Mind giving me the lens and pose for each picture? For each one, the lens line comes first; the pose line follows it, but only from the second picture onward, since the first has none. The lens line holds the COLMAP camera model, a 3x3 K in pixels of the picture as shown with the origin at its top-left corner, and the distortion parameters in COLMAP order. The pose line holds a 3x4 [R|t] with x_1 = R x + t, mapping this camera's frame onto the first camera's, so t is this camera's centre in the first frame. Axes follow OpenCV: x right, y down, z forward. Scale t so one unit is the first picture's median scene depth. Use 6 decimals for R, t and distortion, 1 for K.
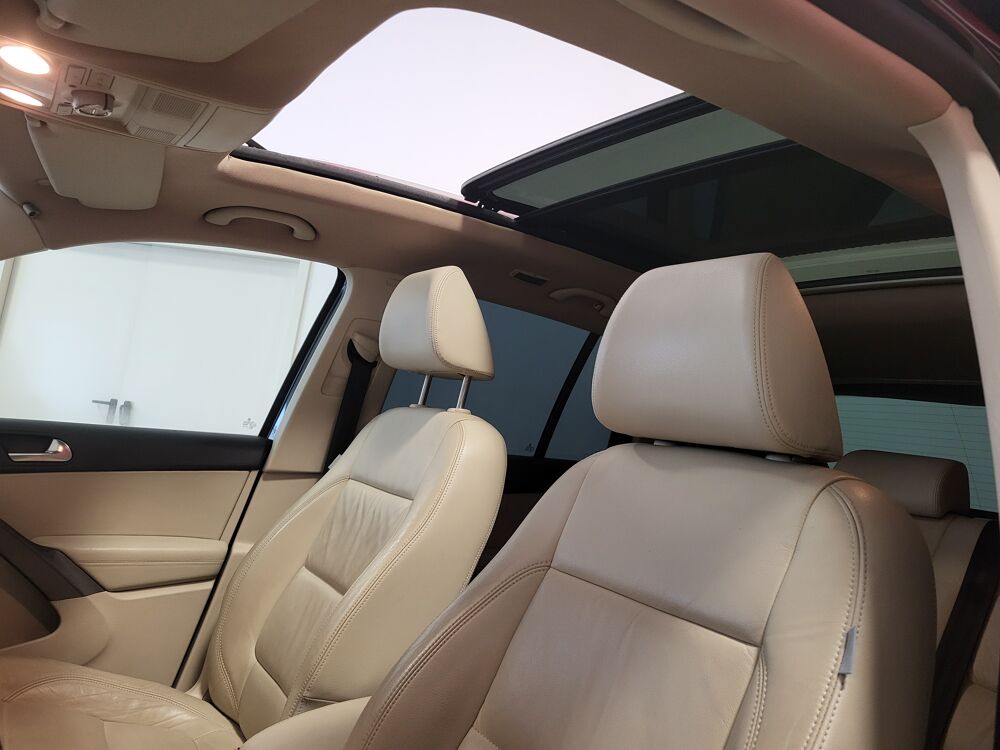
lens RADIAL K [[775.5, 0, 497.3], [0, 775.5, 379.5], [0, 0, 1]] dist [0.041325, -0.006261]
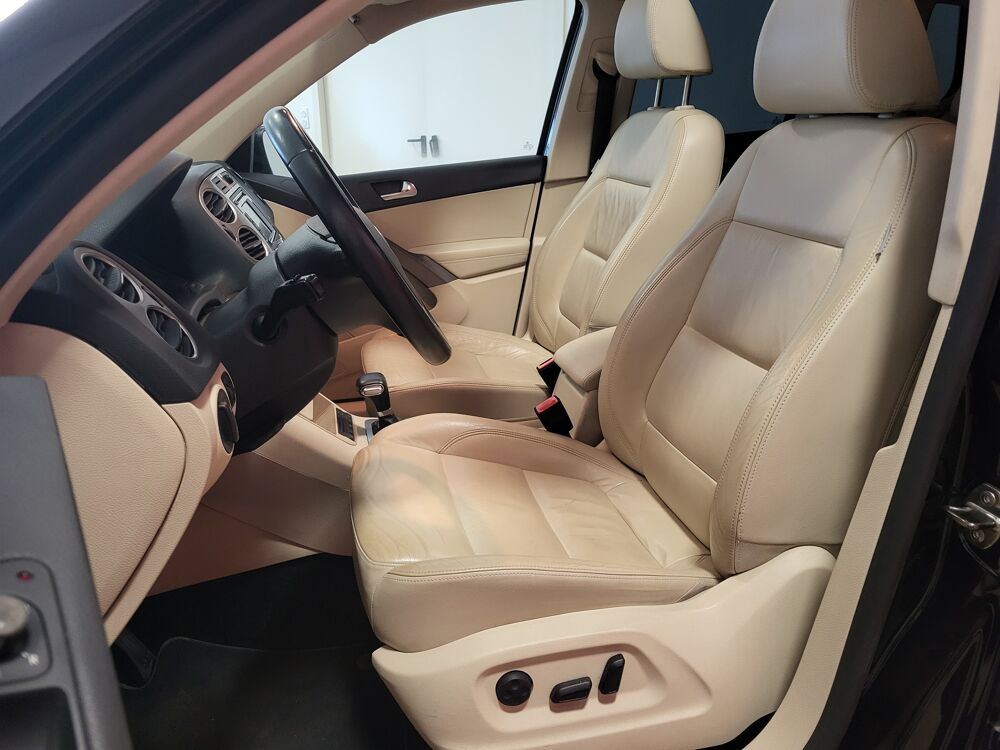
lens RADIAL K [[775.5, 0, 497.3], [0, 775.5, 379.5], [0, 0, 1]] dist [0.041325, -0.006261]
pose [[0.920357, -0.054917, -0.387203, 0.131618], [0.197143, 0.920237, 0.338081, -0.039356], [0.337752, -0.387490, 0.857773, -0.318104]]
